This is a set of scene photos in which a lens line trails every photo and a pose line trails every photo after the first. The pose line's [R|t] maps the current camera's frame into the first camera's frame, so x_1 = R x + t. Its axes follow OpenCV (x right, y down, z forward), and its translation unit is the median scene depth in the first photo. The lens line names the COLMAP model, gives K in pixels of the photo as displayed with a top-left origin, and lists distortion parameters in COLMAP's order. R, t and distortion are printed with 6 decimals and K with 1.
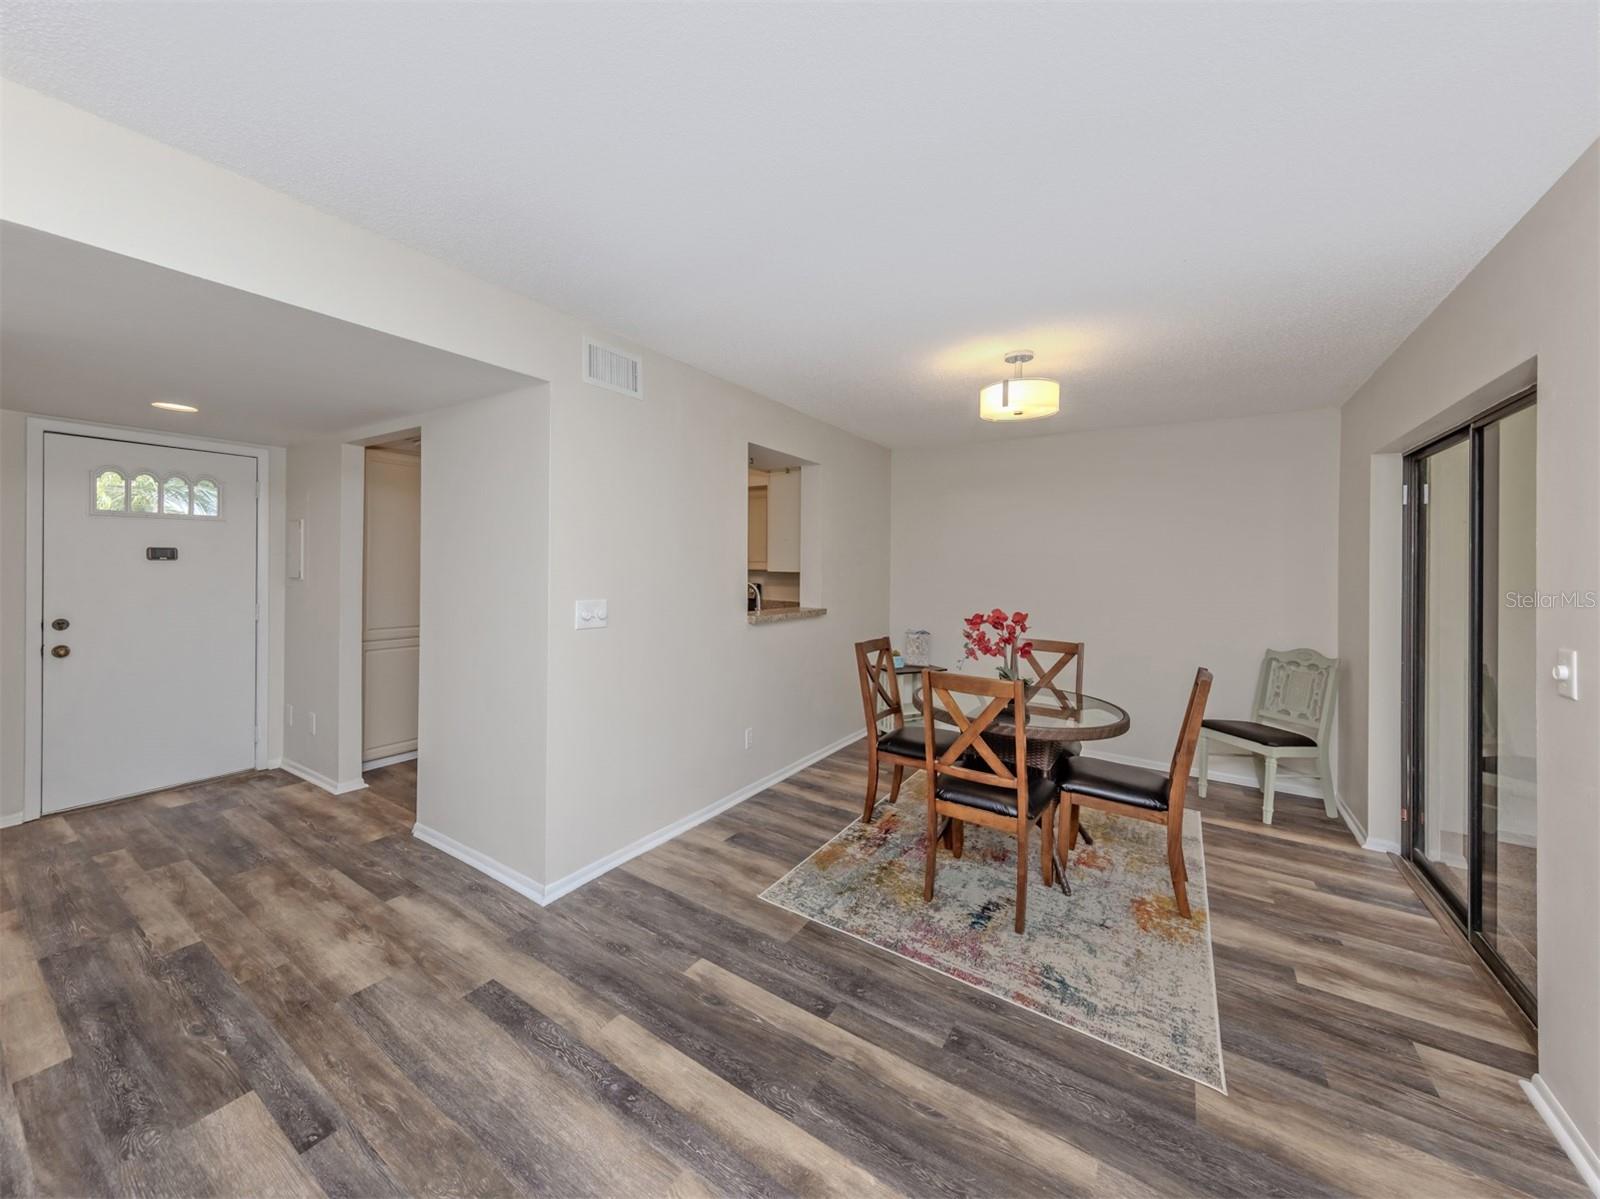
lens RADIAL K [[626.6, 0, 754.7], [0, 626.6, 575.9], [0, 0, 1]] dist [-0.000331, 0.000100]
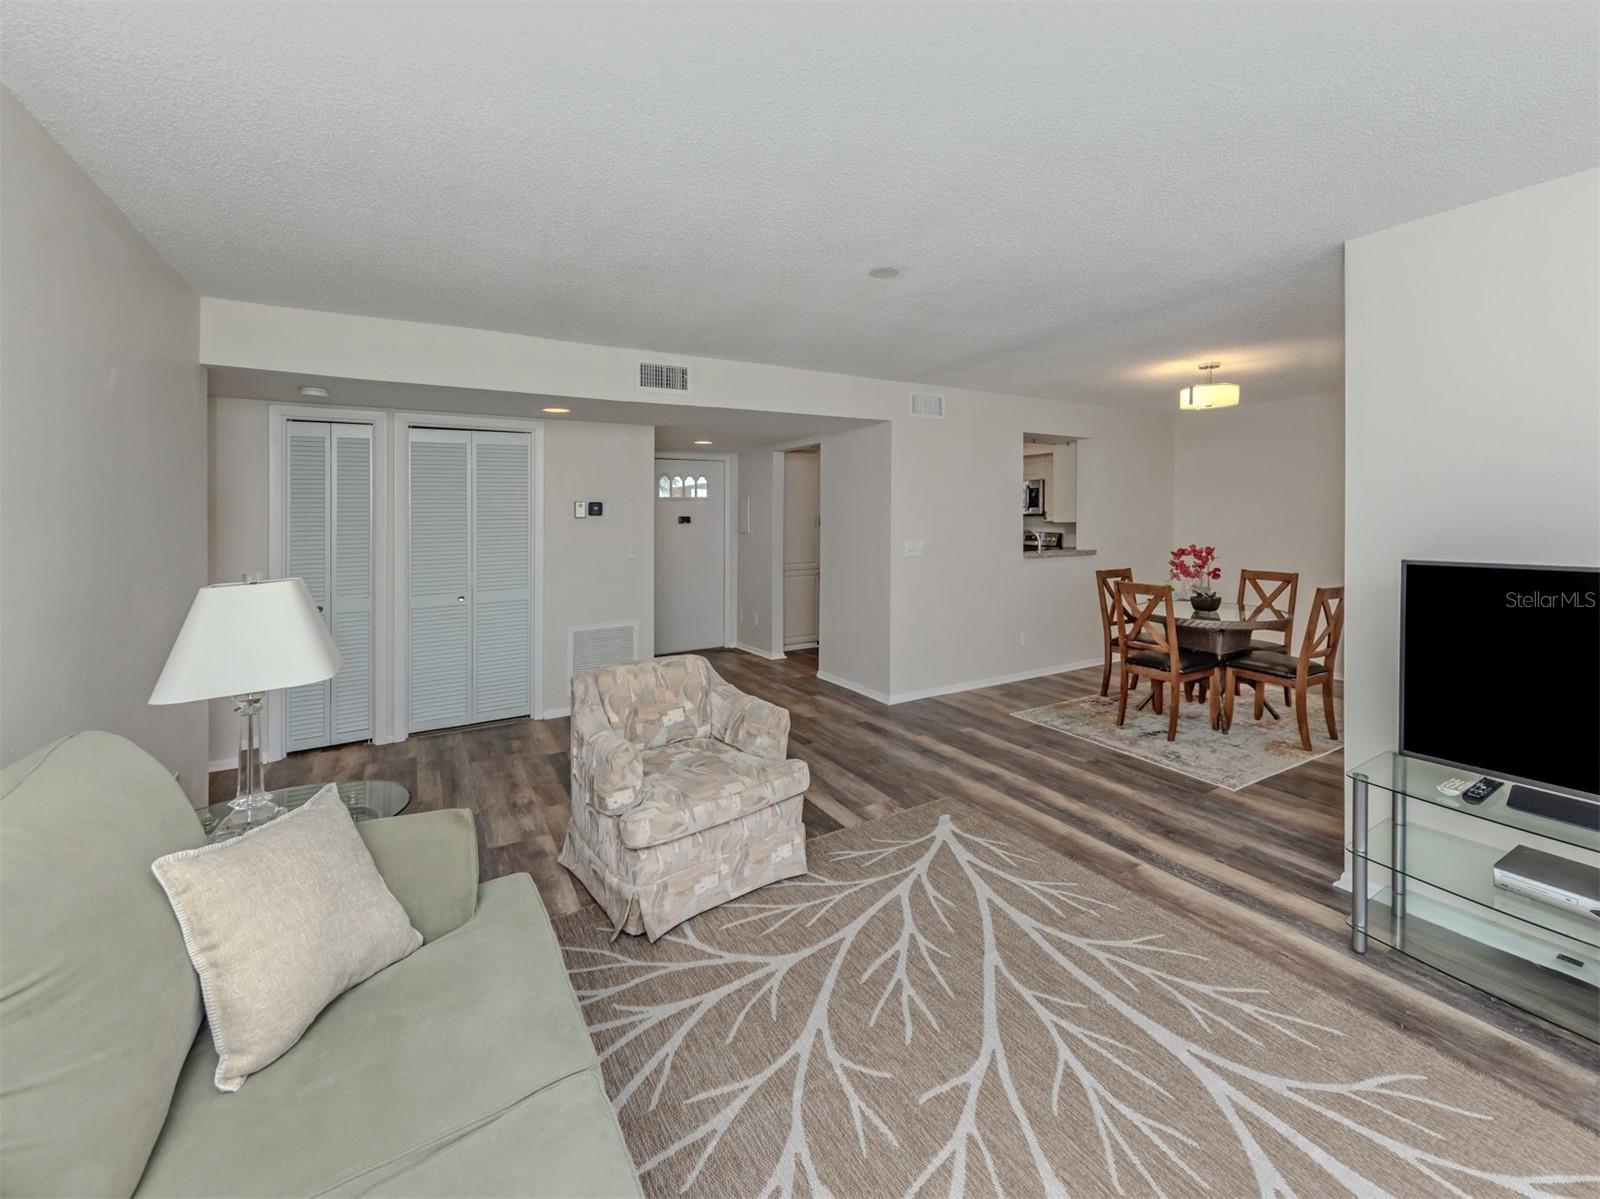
lens RADIAL K [[678.6, 0, 800.0], [0, 678.6, 599.5], [0, 0, 1]] dist [-0.011685, -0.000147]
pose [[0.900711, 0.026158, -0.433630, 0.255574], [0.016826, 0.995336, 0.094992, 0.016629], [0.434092, -0.092856, 0.896070, -0.788445]]
